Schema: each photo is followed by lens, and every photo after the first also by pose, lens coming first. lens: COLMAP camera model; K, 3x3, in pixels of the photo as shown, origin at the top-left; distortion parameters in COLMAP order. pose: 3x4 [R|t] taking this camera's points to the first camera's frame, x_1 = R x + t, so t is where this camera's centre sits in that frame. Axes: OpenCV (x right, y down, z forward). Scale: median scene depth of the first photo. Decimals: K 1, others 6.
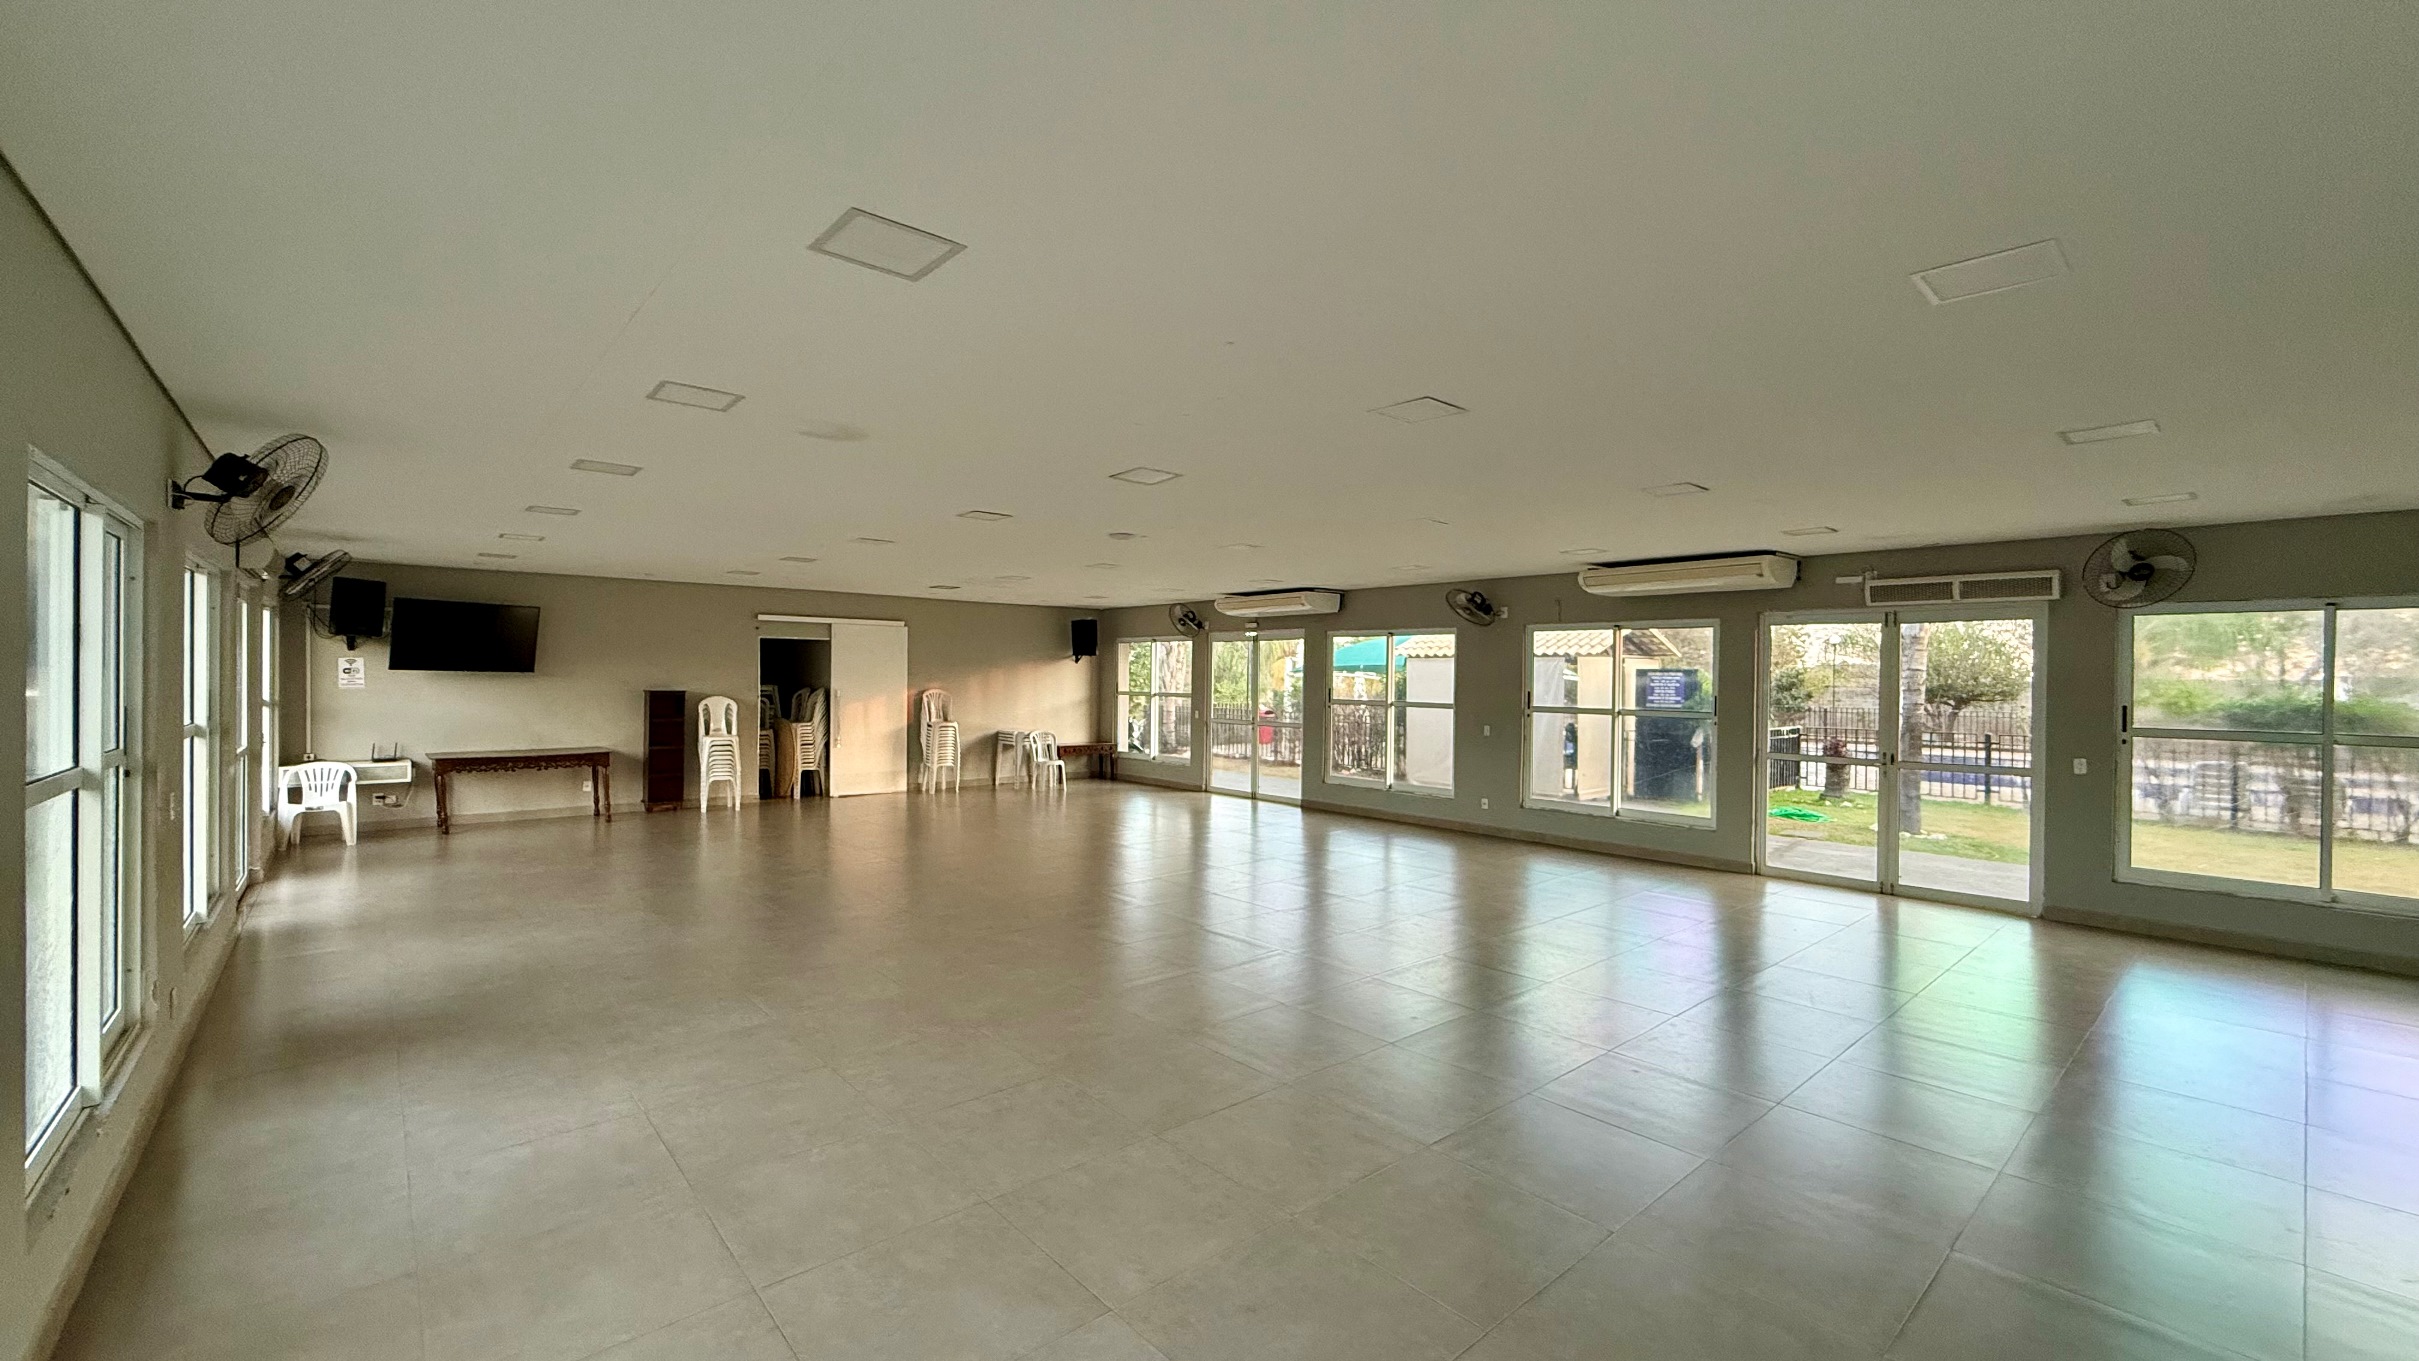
lens RADIAL K [[968.1, 0, 1200.4], [0, 968.1, 681.5], [0, 0, 1]] dist [0.002032, -0.000145]
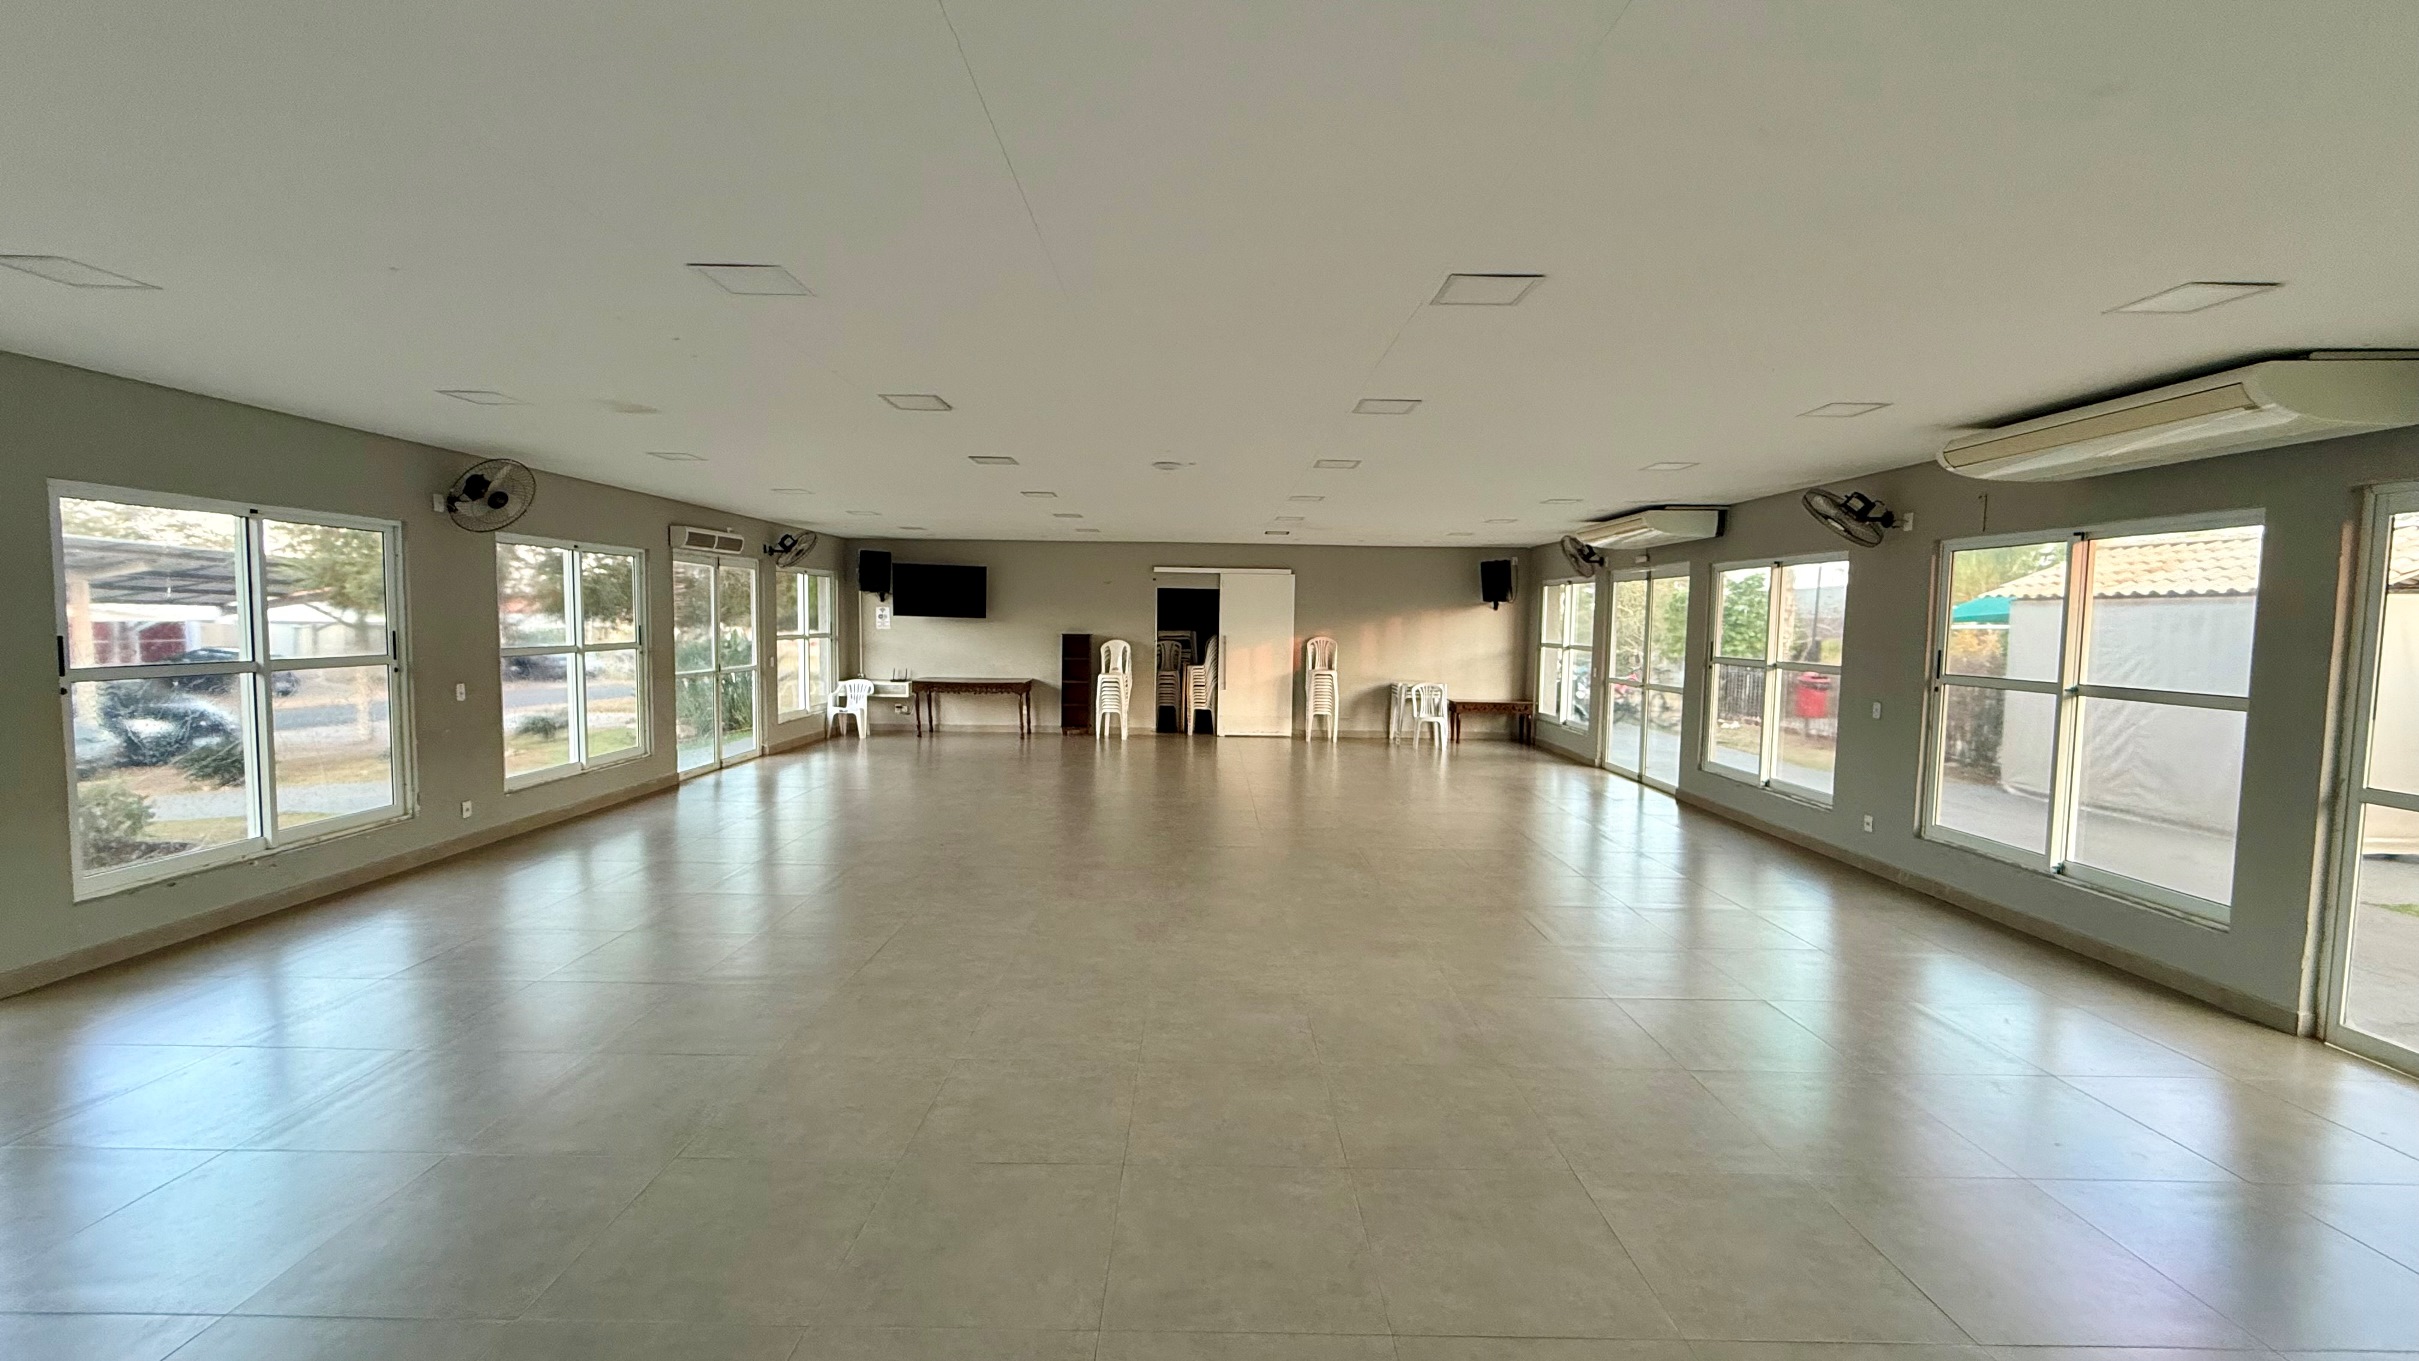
lens RADIAL K [[968.1, 0, 1201.7], [0, 968.1, 682.6], [0, 0, 1]] dist [0.002032, -0.000145]
pose [[0.749810, 0.044673, -0.660144, 0.320676], [-0.011800, 0.998462, 0.054164, 0.002586], [0.661548, -0.032823, 0.749184, 0.191748]]
